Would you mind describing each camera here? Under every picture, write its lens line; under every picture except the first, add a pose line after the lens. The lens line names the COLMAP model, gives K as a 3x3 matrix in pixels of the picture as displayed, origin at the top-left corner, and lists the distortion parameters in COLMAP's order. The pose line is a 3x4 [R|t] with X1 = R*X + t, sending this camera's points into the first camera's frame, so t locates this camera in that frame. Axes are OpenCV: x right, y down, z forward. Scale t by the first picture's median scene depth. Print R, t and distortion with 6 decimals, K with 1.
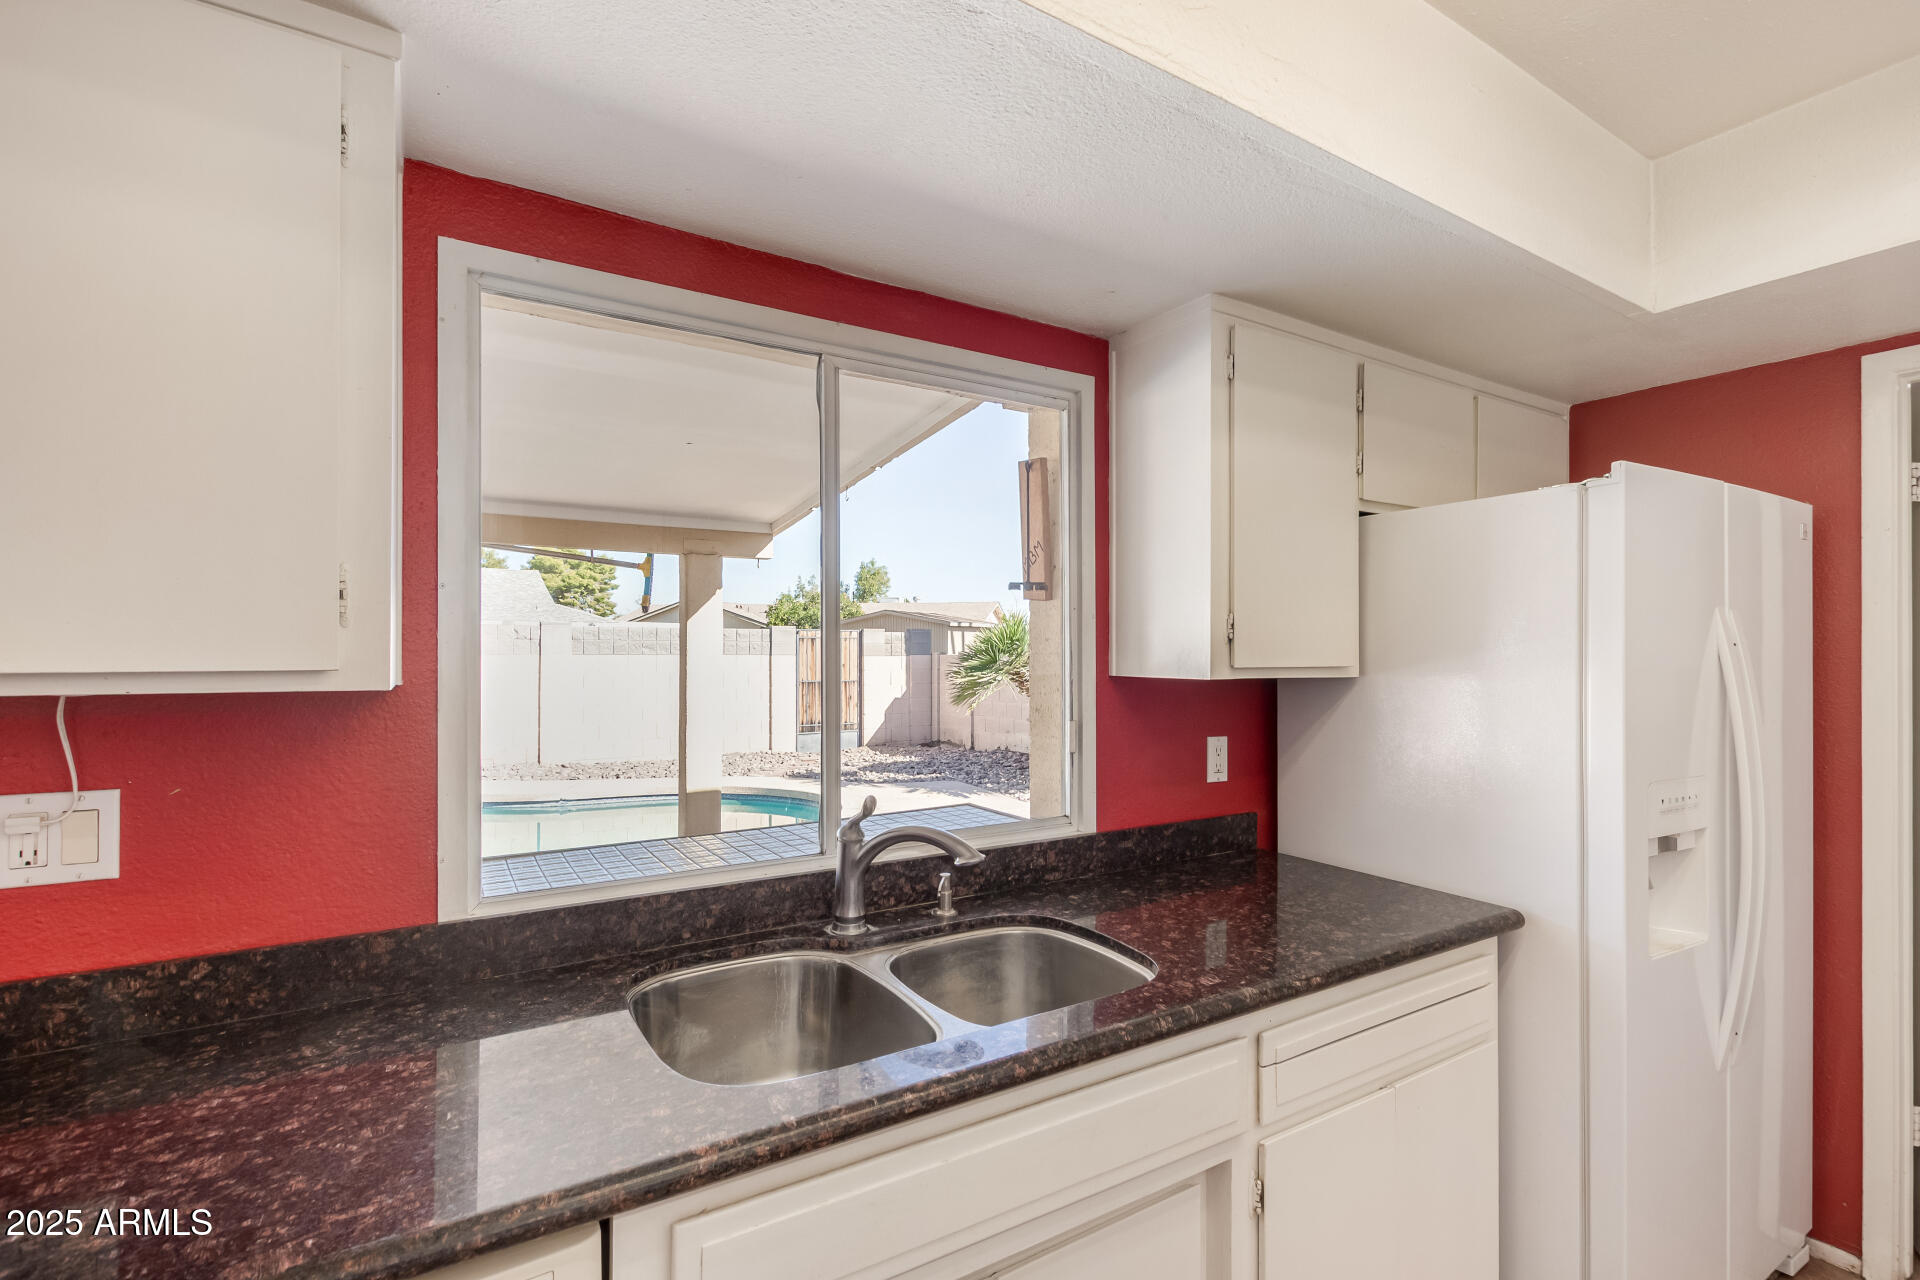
lens RADIAL K [[888.2, 0, 965.2], [0, 888.2, 648.7], [0, 0, 1]] dist [0.003788, -0.000355]
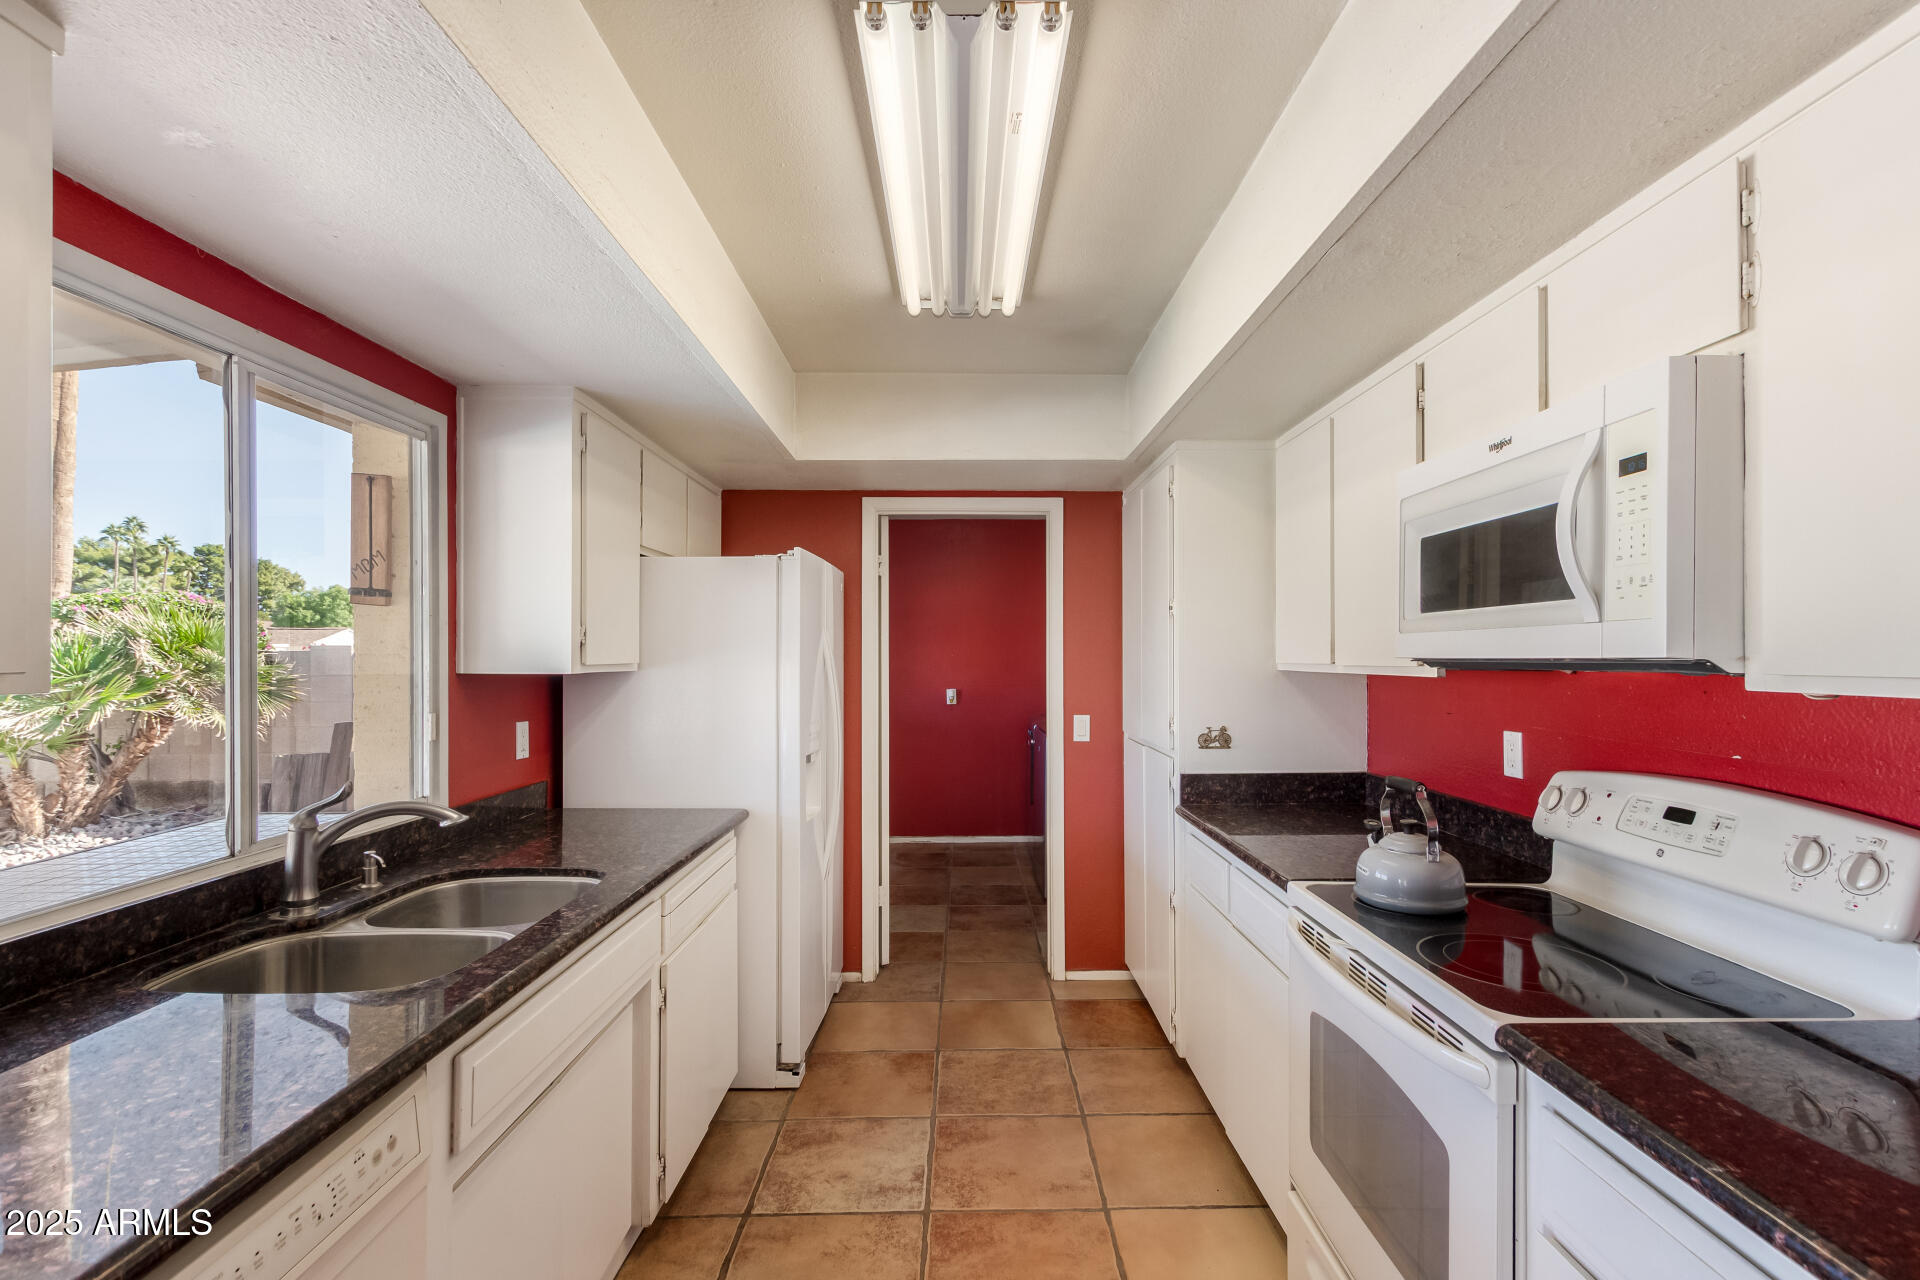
lens RADIAL K [[888.2, 0, 965.2], [0, 888.2, 648.7], [0, 0, 1]] dist [0.003788, -0.000355]
pose [[0.534521, 0.002489, 0.845152, -0.539623], [-0.002422, 0.999996, -0.001413, -0.002288], [-0.845152, -0.001292, 0.534525, -0.219946]]
